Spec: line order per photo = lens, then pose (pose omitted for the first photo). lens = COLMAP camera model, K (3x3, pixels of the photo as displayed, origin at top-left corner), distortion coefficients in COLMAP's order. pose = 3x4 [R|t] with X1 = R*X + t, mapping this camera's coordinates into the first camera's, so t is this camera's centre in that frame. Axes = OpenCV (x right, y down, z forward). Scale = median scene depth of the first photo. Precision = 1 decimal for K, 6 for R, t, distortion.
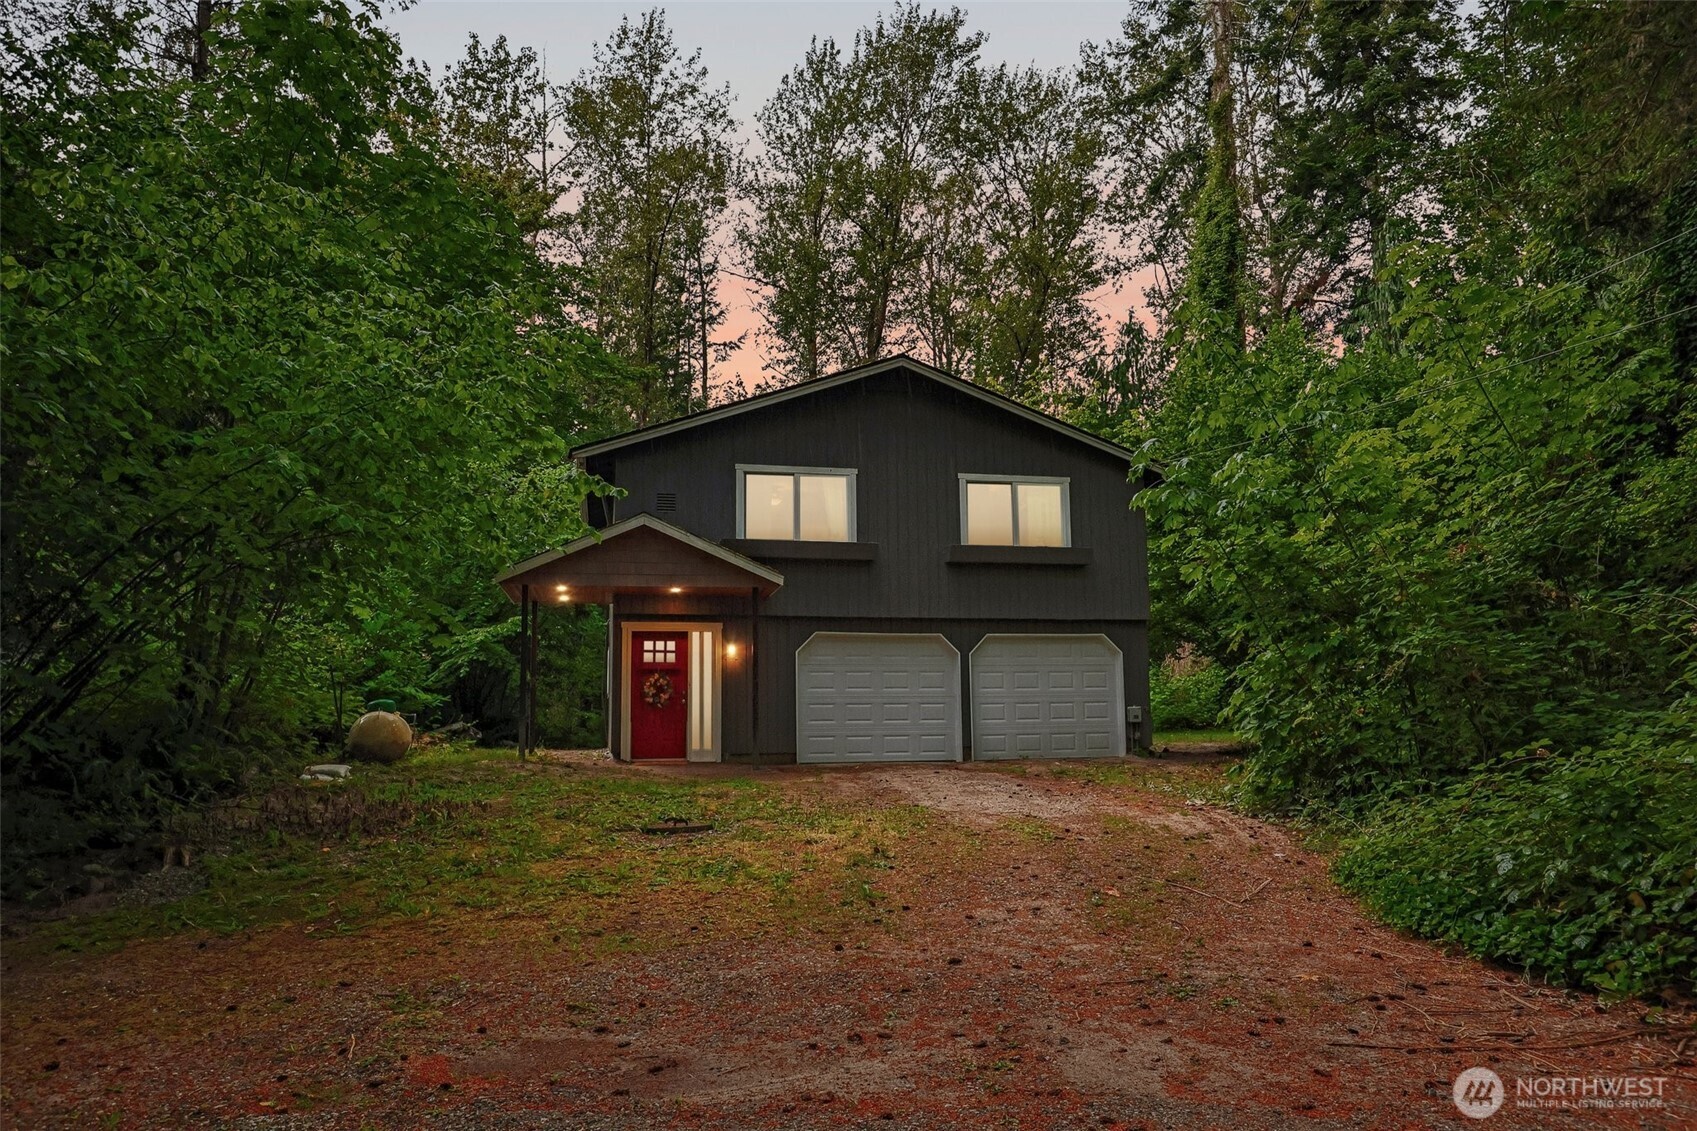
lens RADIAL K [[1197.1, 0, 855.1], [0, 1197.1, 571.9], [0, 0, 1]] dist [0.010940, -0.003391]
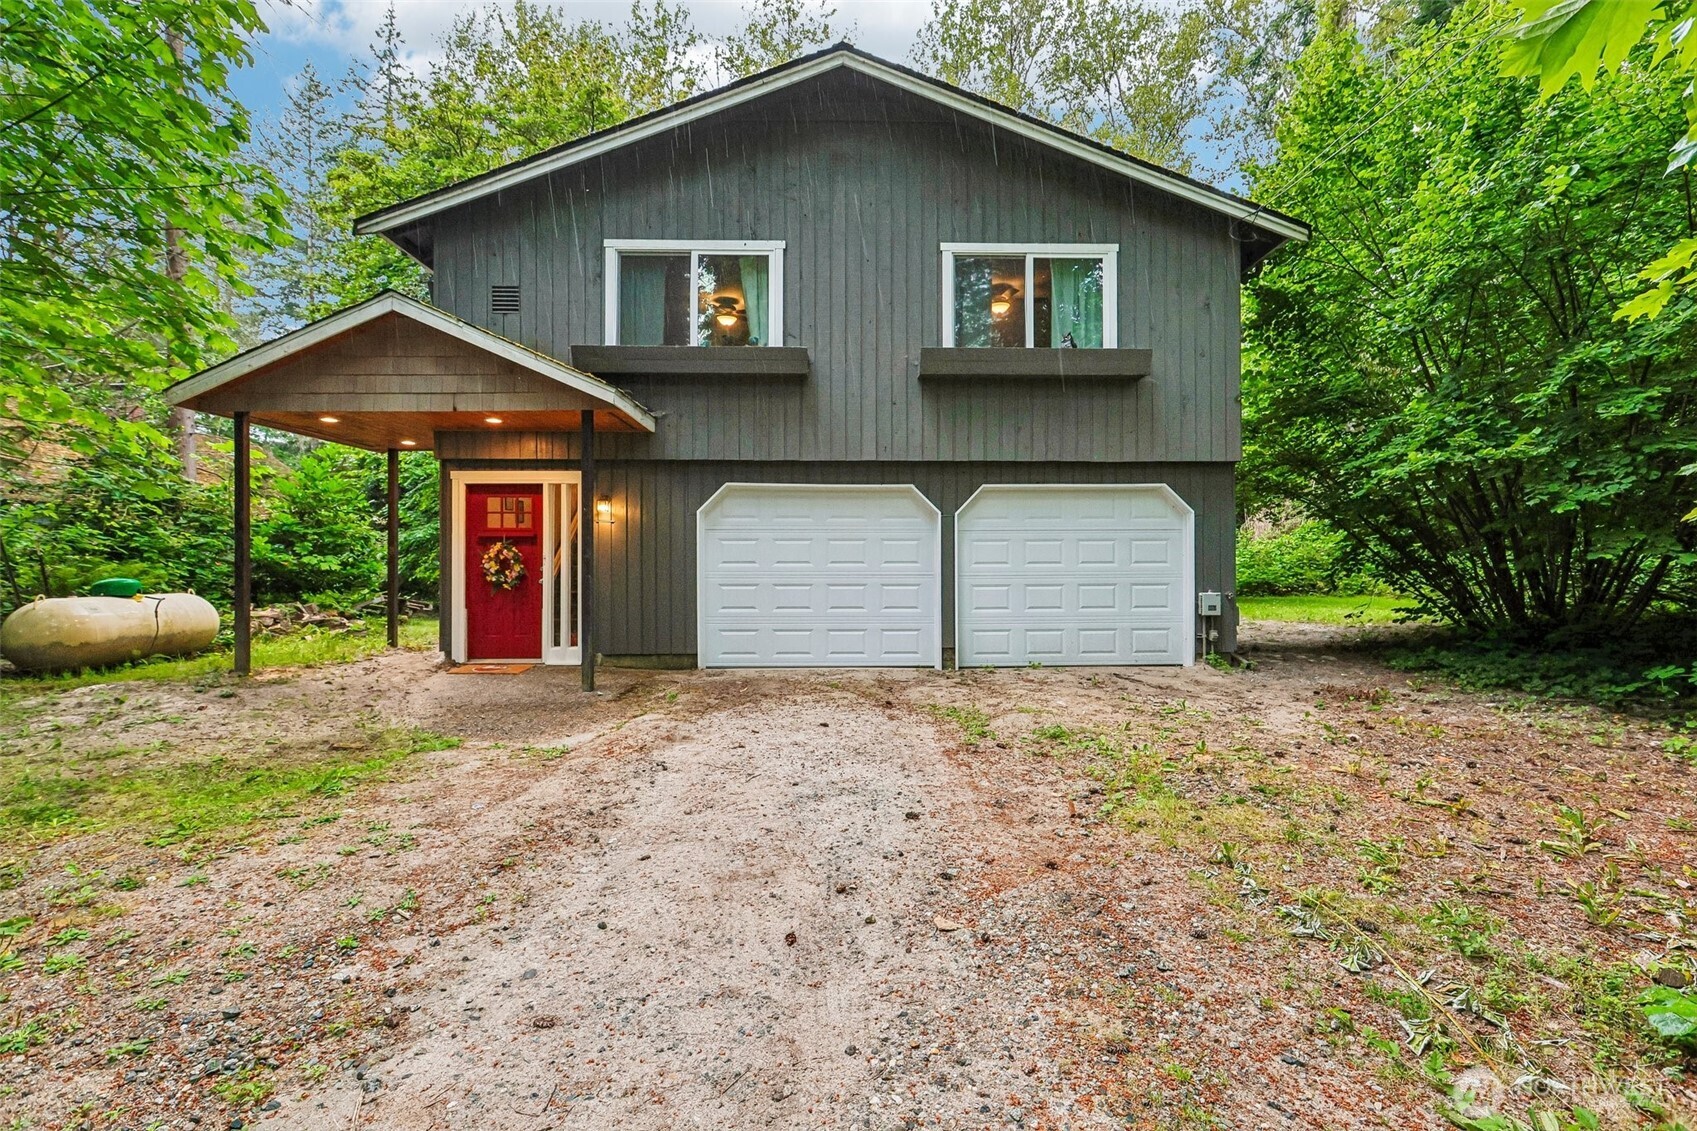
lens RADIAL K [[753.7, 0, 856.3], [0, 753.7, 565.4], [0, 0, 1]] dist [0.000199, 0.003145]
pose [[0.978078, 0.011421, -0.207926, 0.129353], [0.016101, 0.991358, 0.130193, 0.040060], [0.207616, -0.130687, 0.969441, 0.562296]]
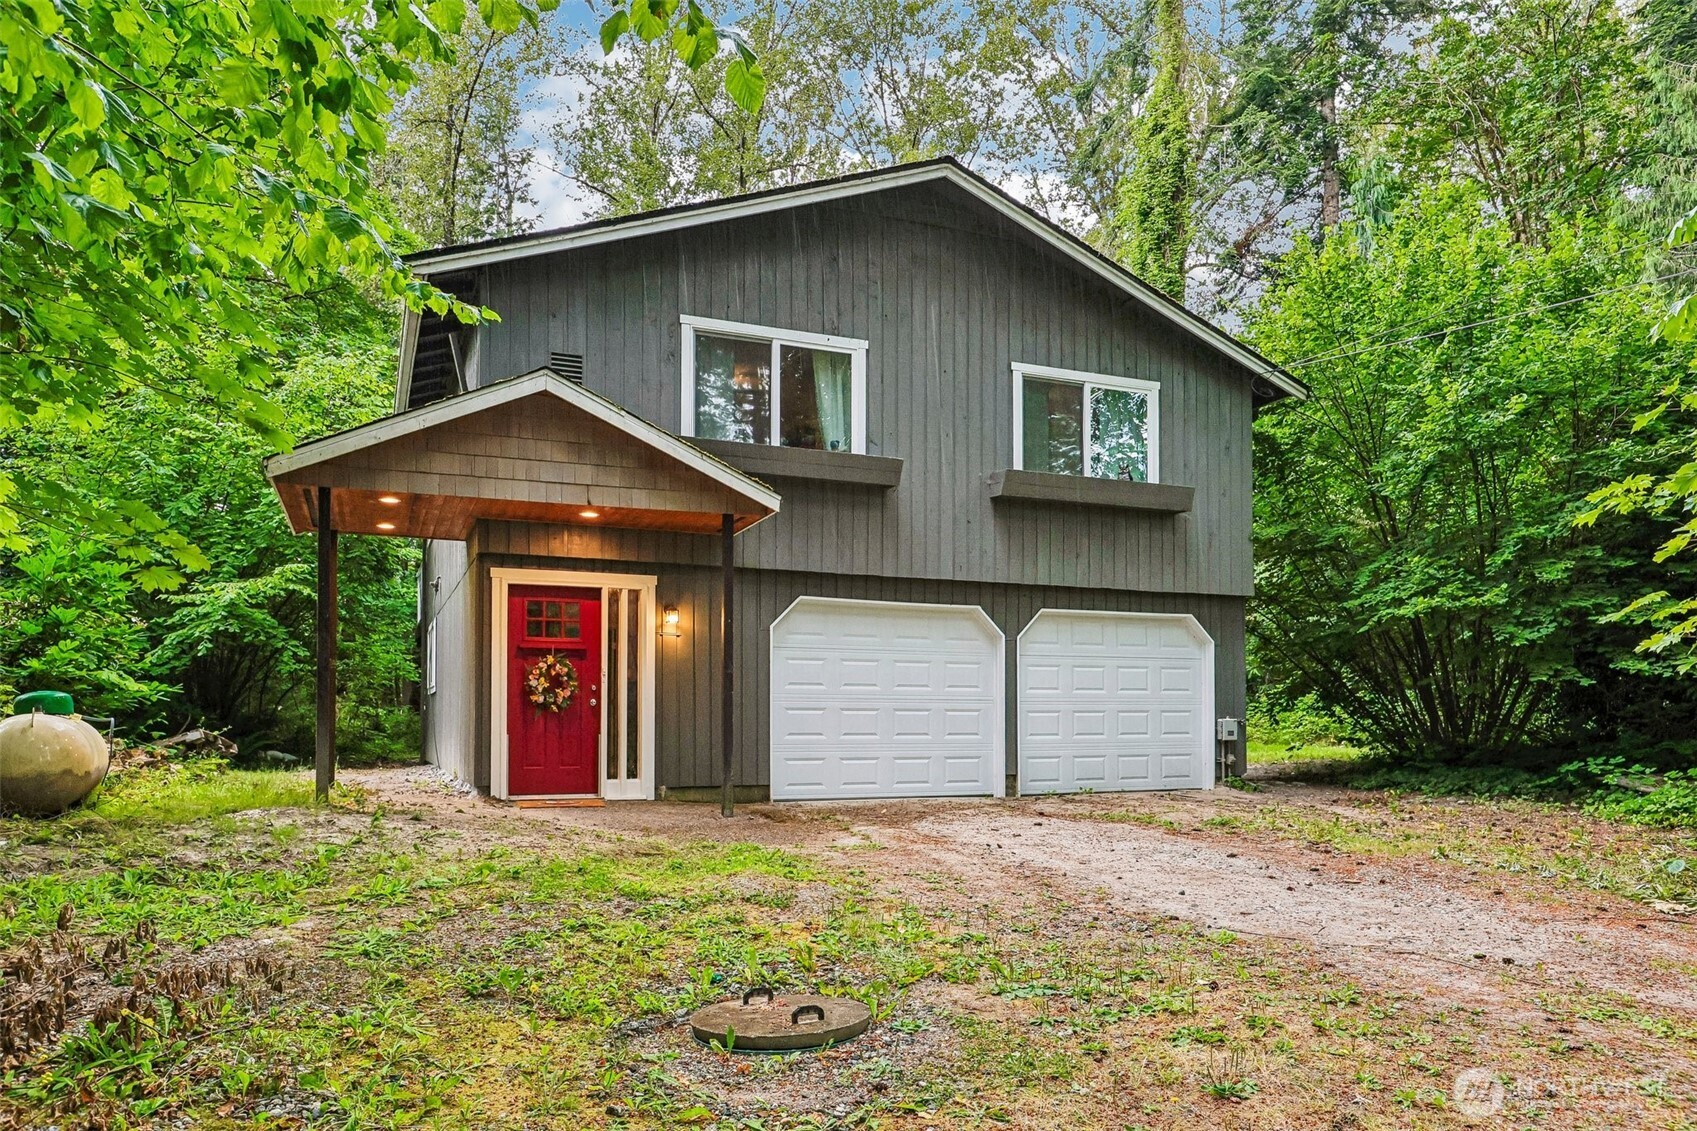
lens RADIAL K [[1197.1, 0, 846.1], [0, 1197.1, 710.3], [0, 0, 1]] dist [0.010940, -0.003391]
pose [[0.983920, 0.014511, 0.178019, -0.117470], [-0.034983, 0.993046, 0.112408, 0.036393], [-0.175150, -0.116828, 0.977586, 0.353482]]
